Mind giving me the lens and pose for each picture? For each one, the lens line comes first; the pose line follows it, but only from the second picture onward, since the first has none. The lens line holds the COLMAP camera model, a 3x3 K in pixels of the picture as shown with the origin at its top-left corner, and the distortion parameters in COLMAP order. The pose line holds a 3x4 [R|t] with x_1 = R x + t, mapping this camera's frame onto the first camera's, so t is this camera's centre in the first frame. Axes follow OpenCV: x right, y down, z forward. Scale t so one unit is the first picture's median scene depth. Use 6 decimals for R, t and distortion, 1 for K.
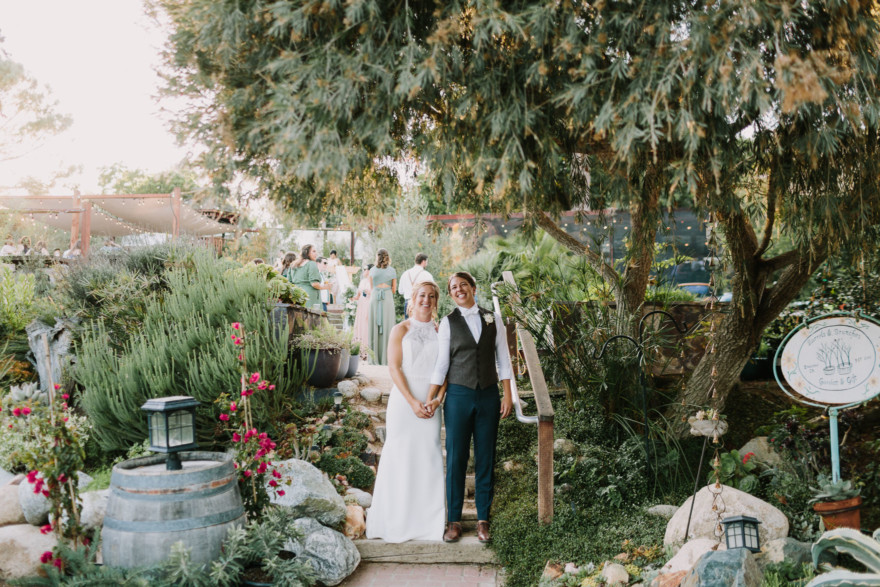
lens RADIAL K [[832.3, 0, 442.7], [0, 832.3, 278.6], [0, 0, 1]] dist [0.012432, -0.000896]
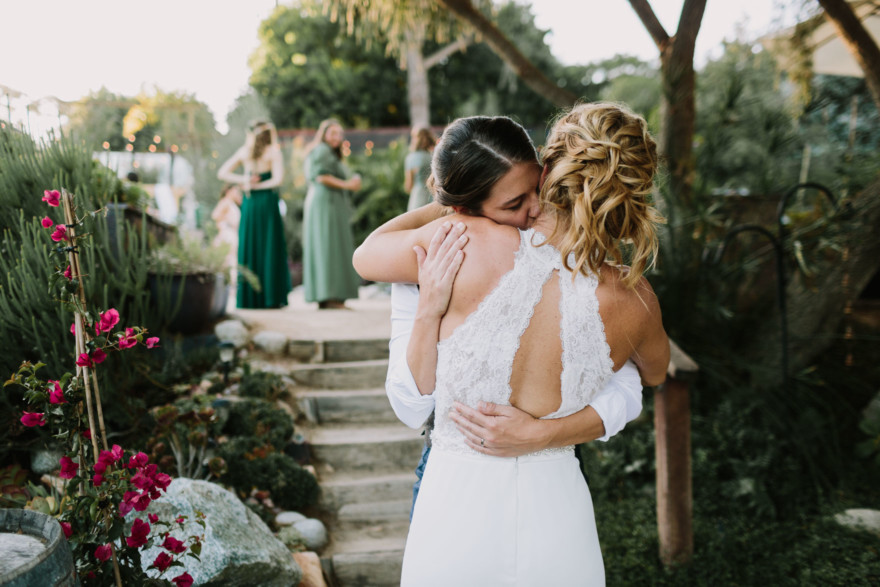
lens RADIAL K [[832.3, 0, 442.7], [0, 832.3, 278.6], [0, 0, 1]] dist [0.012432, -0.000896]
pose [[0.975636, -0.029415, 0.217414, -0.115637], [0.012672, 0.996872, 0.078005, 0.051230], [-0.219028, -0.073350, 0.972958, 0.424707]]
